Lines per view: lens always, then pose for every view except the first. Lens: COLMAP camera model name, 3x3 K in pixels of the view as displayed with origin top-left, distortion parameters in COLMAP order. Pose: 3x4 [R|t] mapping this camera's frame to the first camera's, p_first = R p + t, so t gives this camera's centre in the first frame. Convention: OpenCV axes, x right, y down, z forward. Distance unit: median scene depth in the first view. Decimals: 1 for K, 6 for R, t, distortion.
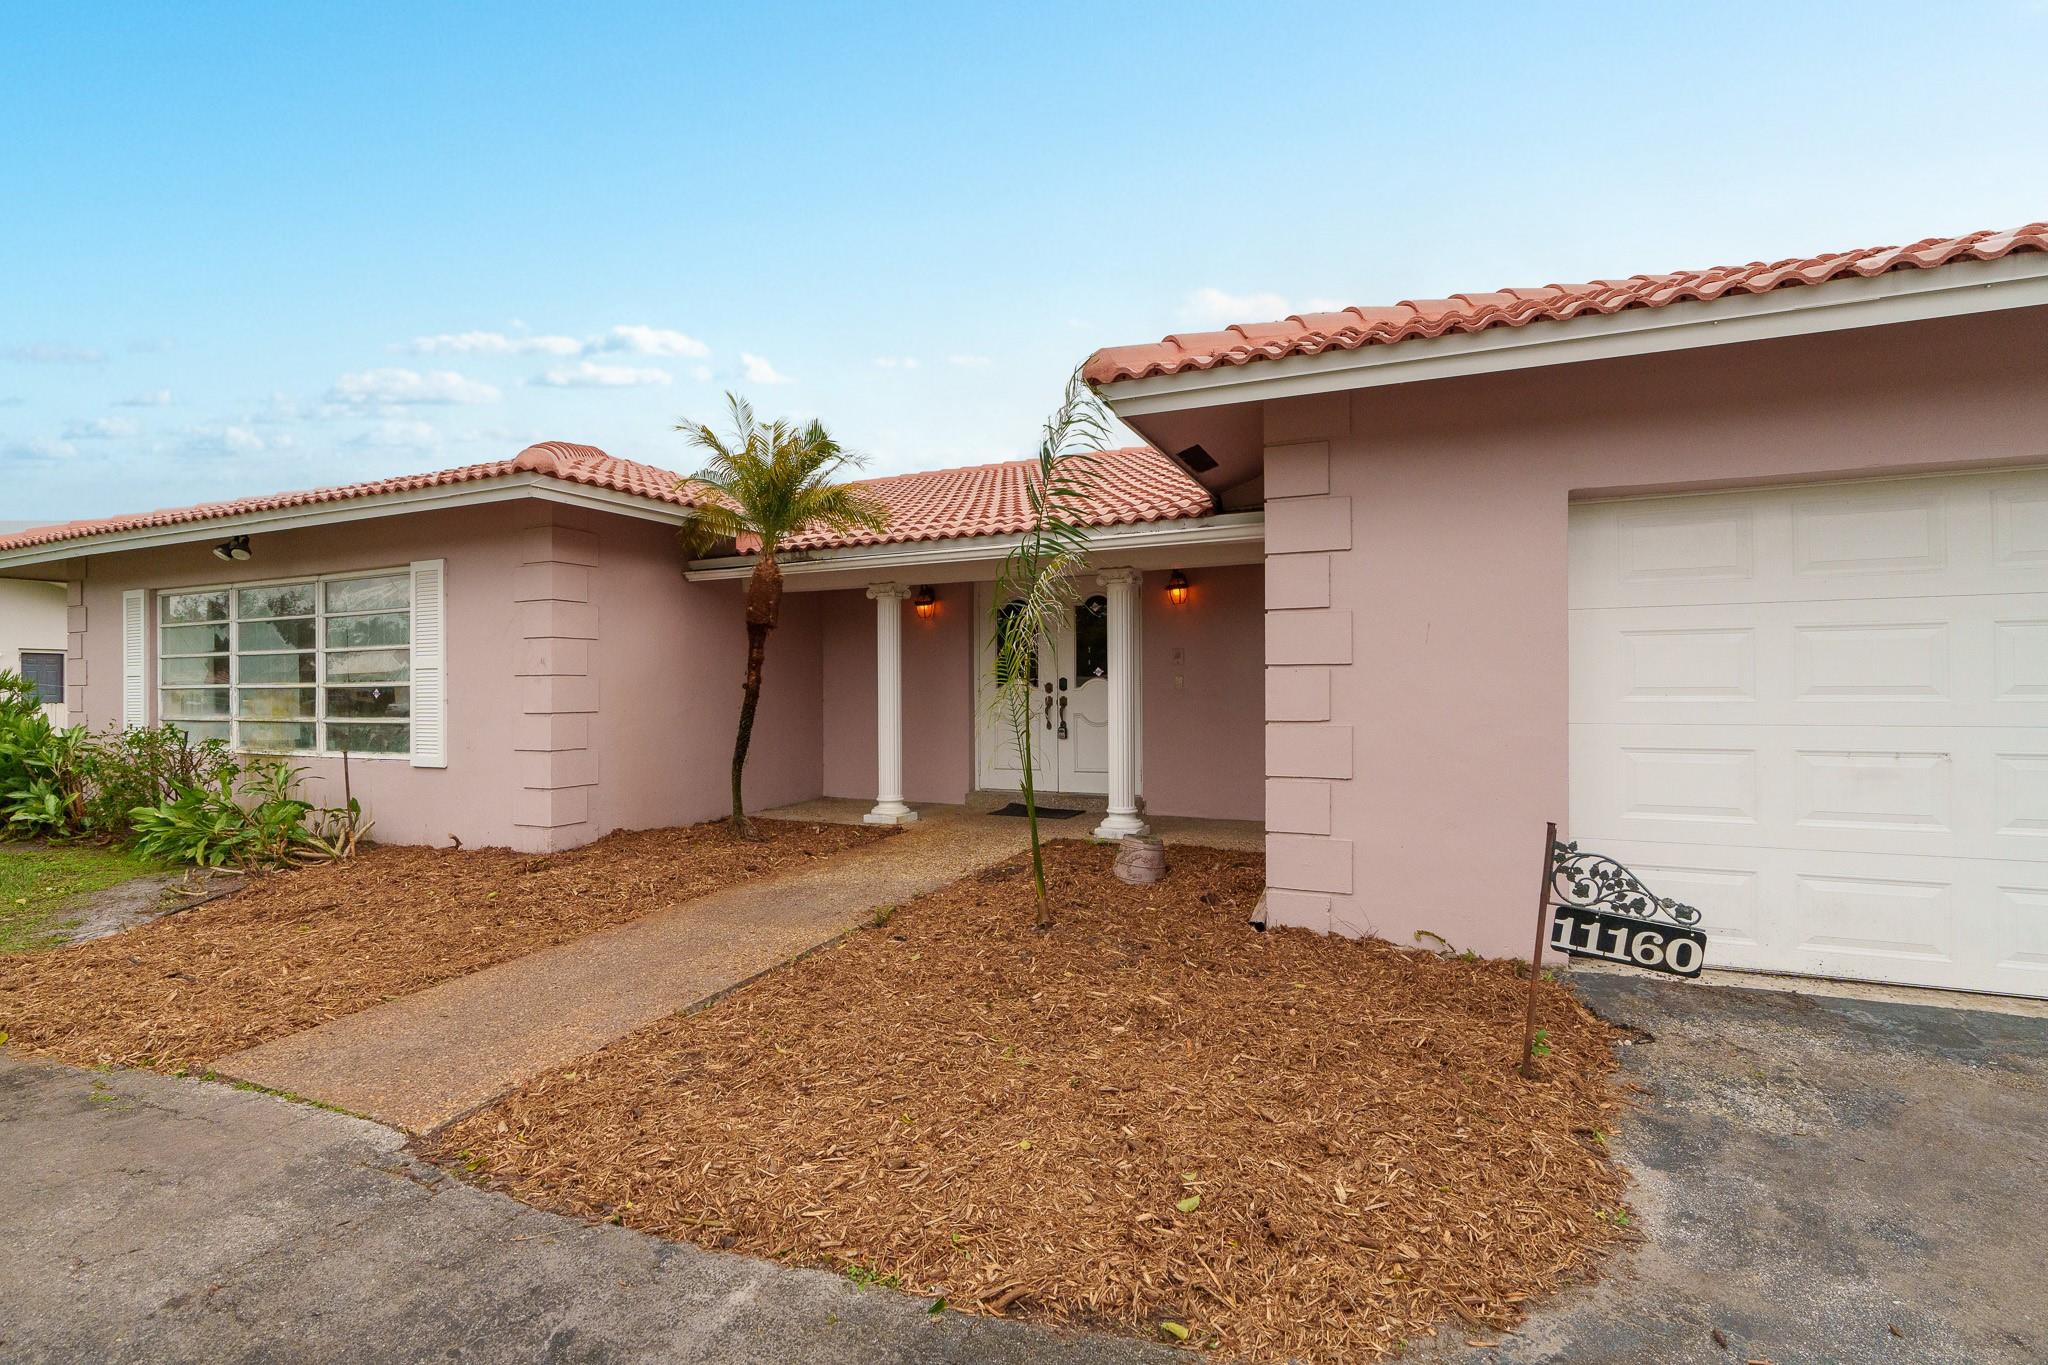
lens RADIAL K [[892.2, 0, 1024.0], [0, 892.2, 682.5], [0, 0, 1]] dist [-0.006421, 0.000665]
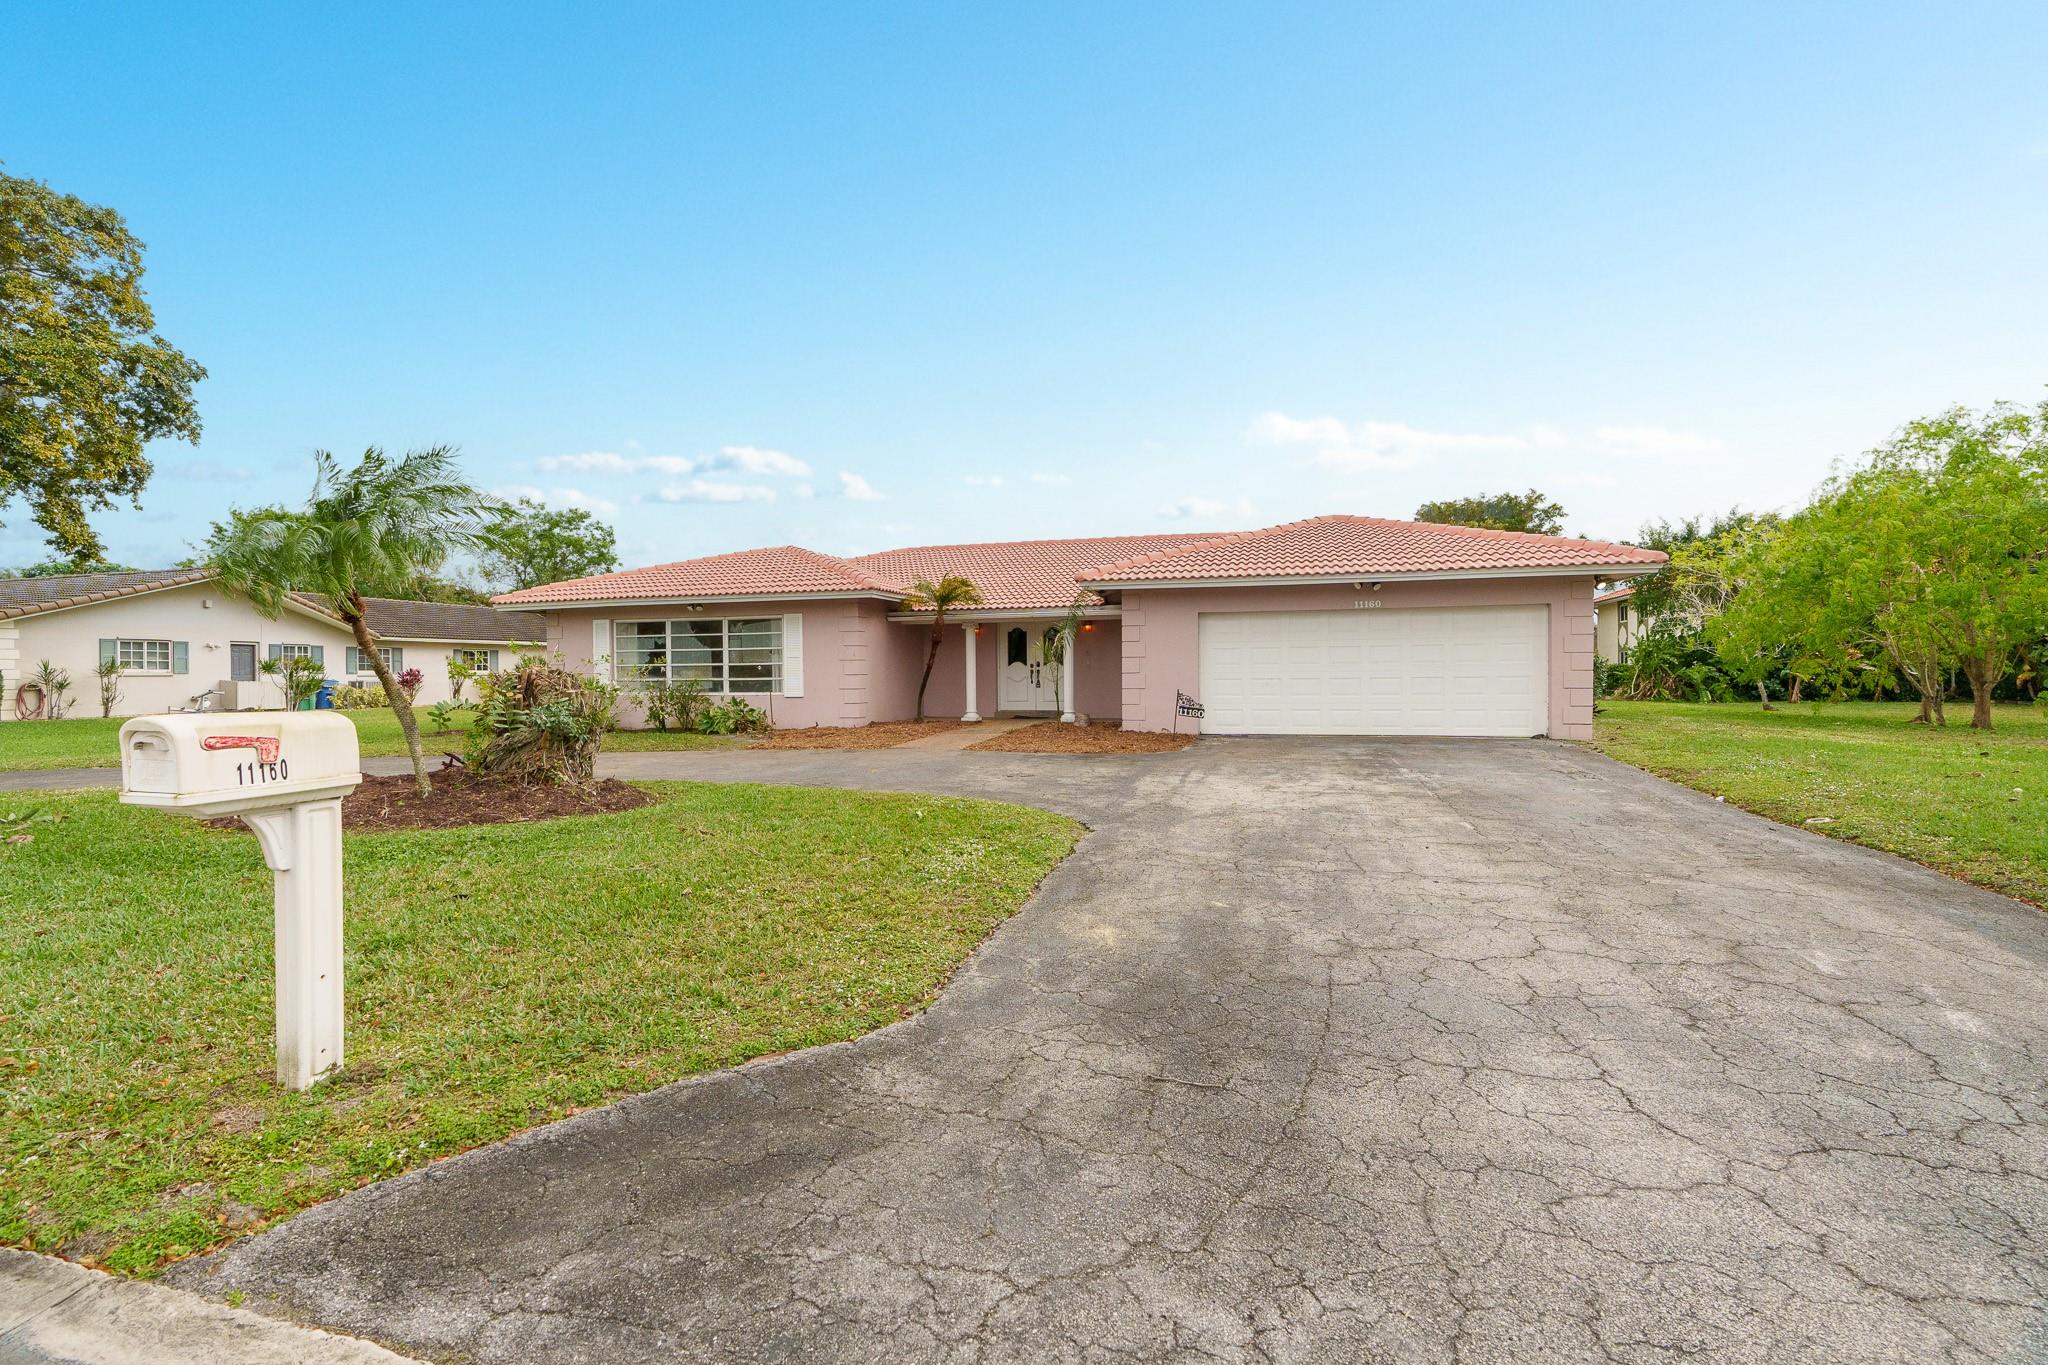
lens RADIAL K [[892.2, 0, 1024.0], [0, 892.2, 682.5], [0, 0, 1]] dist [-0.006421, 0.000665]
pose [[0.990066, -0.002610, 0.140579, -0.388424], [0.000059, 0.999835, 0.018146, 0.009367], [-0.140603, -0.017958, 0.989903, -1.569197]]
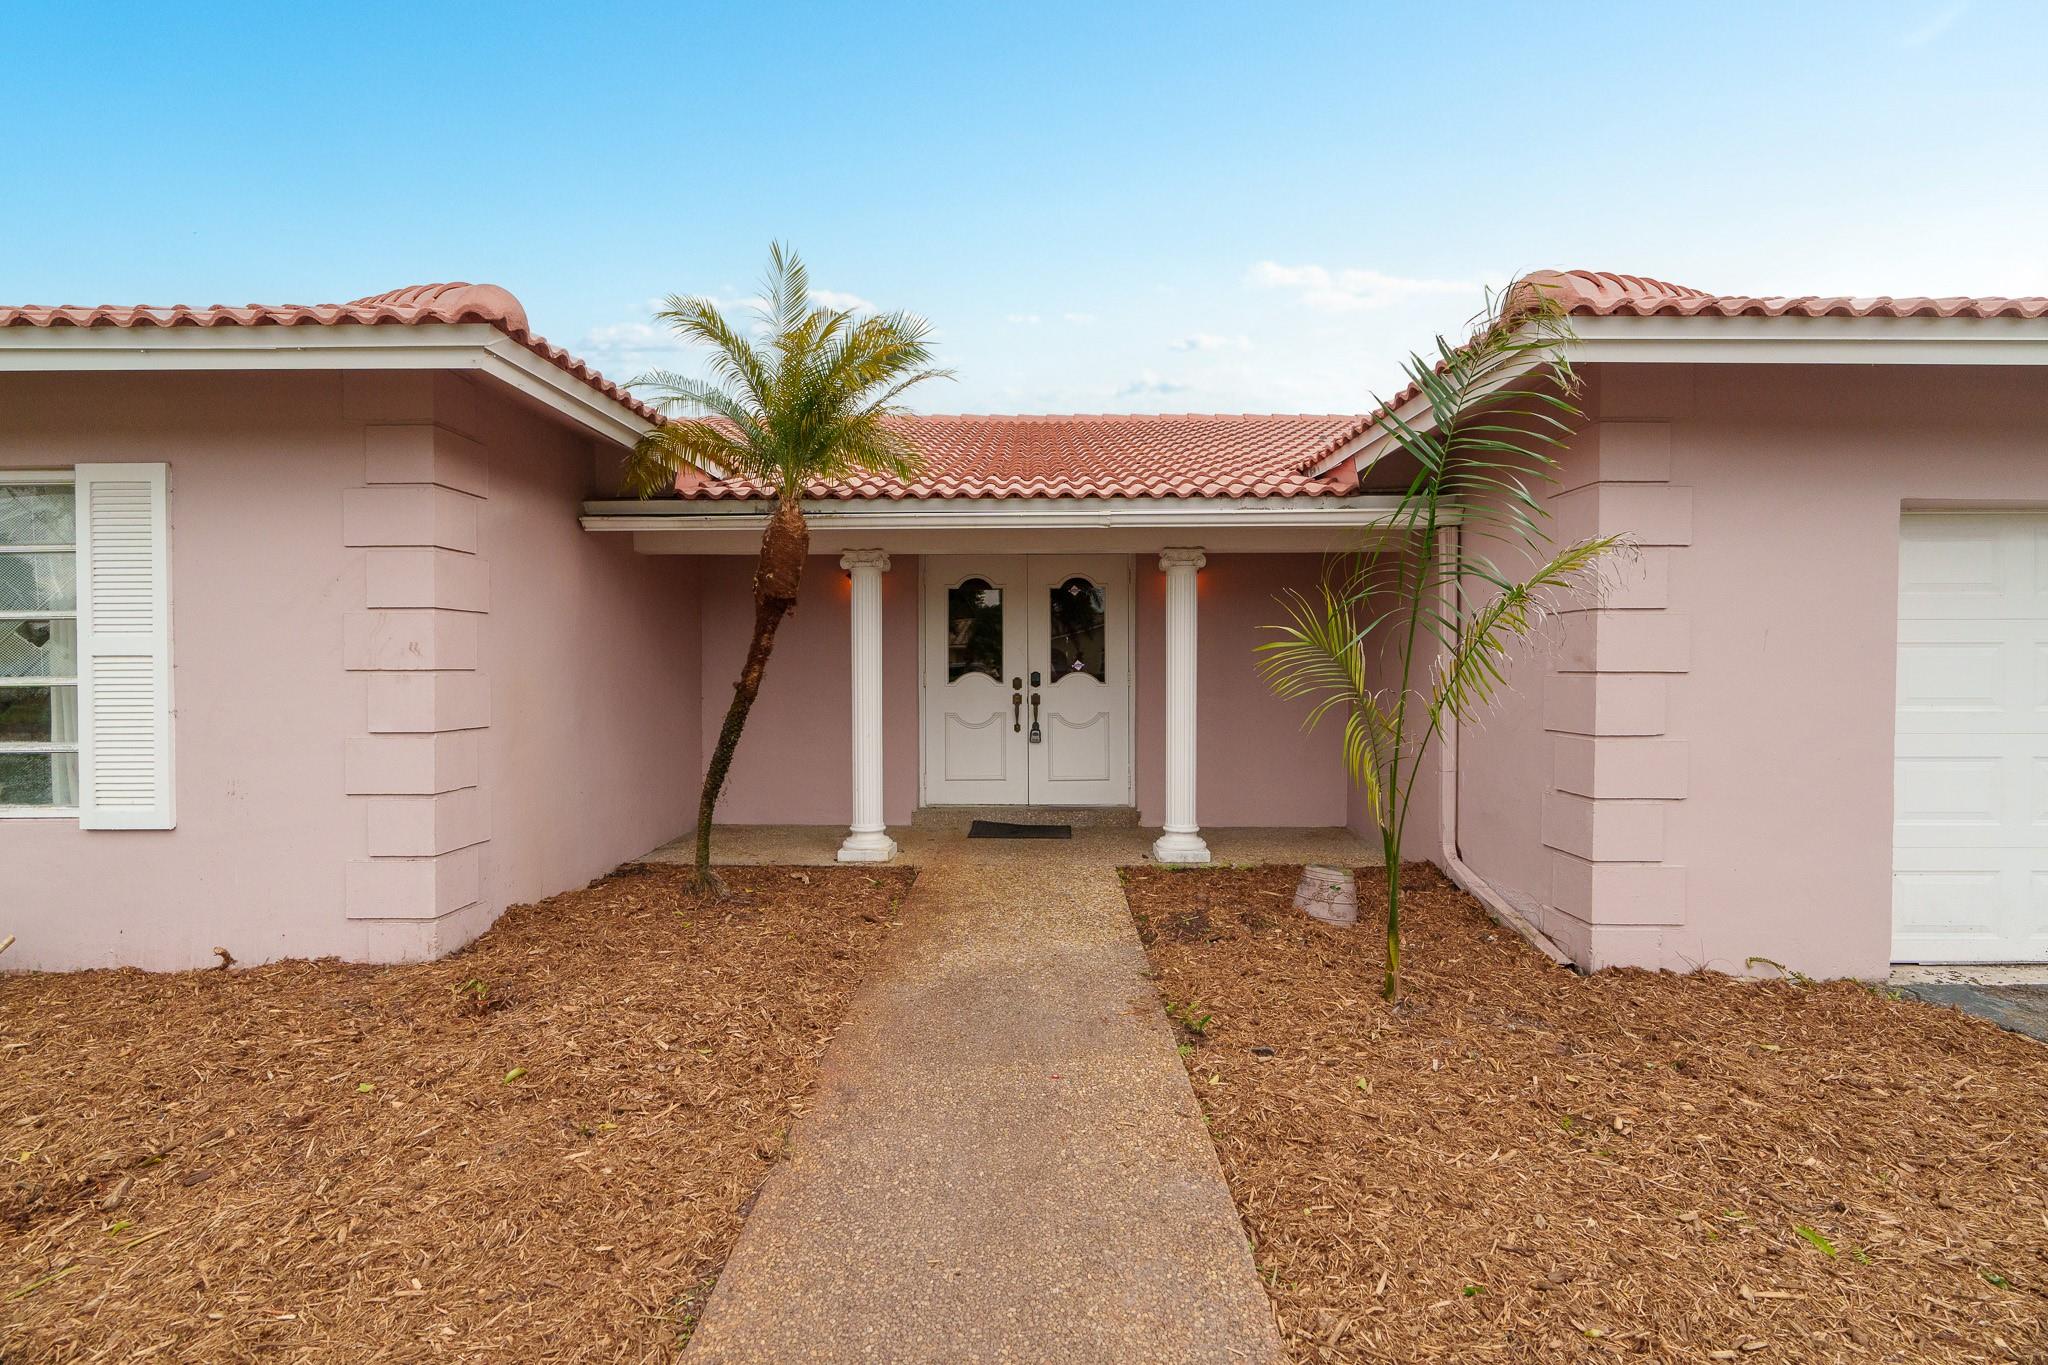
lens RADIAL K [[892.2, 0, 1024.0], [0, 892.2, 682.5], [0, 0, 1]] dist [-0.006421, 0.000665]
pose [[0.920891, -0.000424, 0.389821, -0.367799], [-0.007519, 0.999794, 0.018850, -0.013516], [-0.389748, -0.020290, 0.920698, 0.261047]]
